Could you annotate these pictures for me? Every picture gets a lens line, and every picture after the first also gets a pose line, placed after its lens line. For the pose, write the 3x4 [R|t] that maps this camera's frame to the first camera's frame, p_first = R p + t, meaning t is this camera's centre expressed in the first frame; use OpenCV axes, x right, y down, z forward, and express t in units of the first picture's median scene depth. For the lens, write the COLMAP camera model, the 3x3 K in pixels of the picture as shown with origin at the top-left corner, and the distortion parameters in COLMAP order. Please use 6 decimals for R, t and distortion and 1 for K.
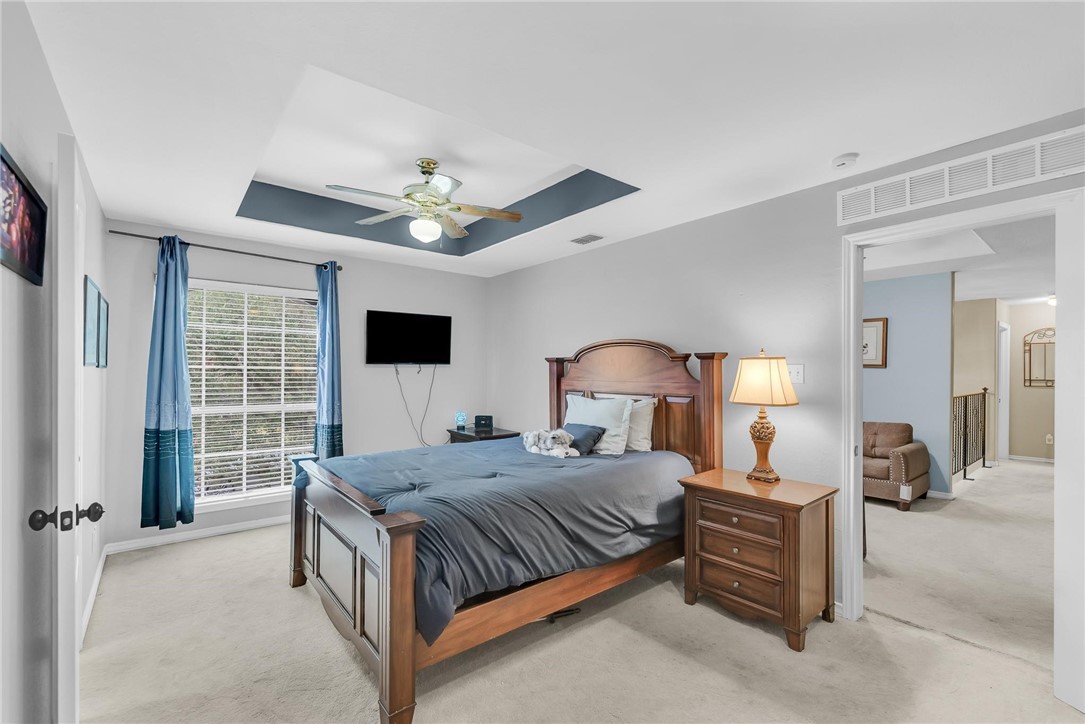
lens RADIAL K [[471.5, 0, 548.0], [0, 471.5, 369.8], [0, 0, 1]] dist [0.002488, -0.000344]
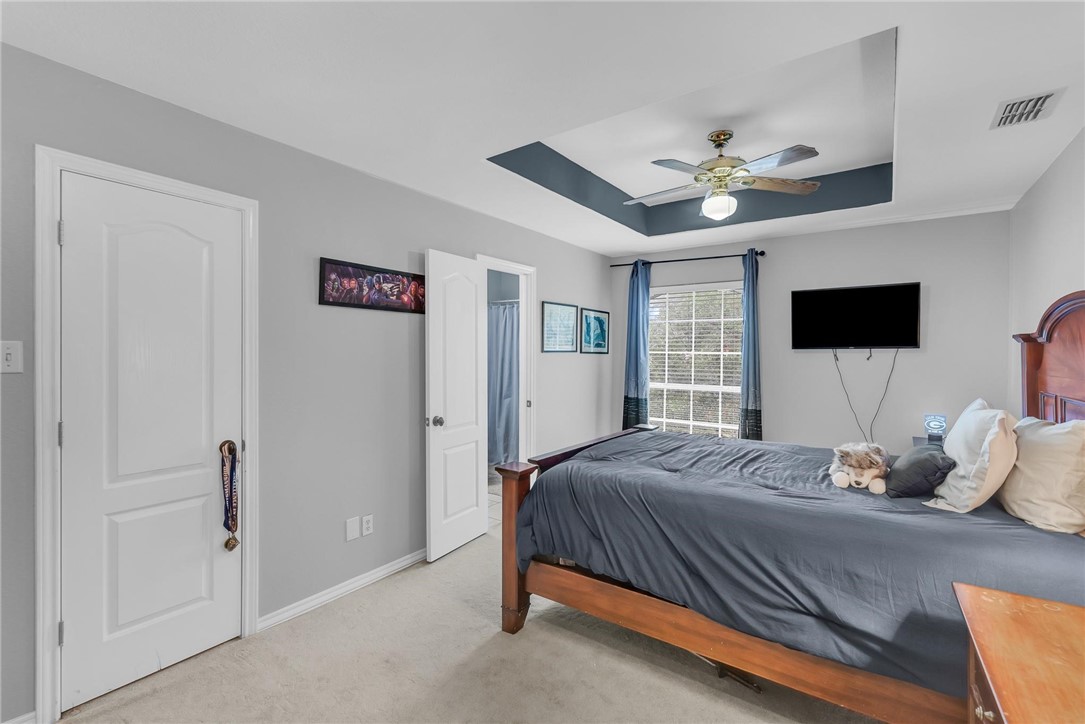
lens RADIAL K [[471.5, 0, 545.3], [0, 471.5, 357.4], [0, 0, 1]] dist [0.002488, -0.000344]
pose [[0.265665, 0.005949, -0.964047, 0.528598], [-0.002086, 0.999982, 0.005596, 0.000723], [0.964063, 0.000525, 0.265673, 0.392249]]
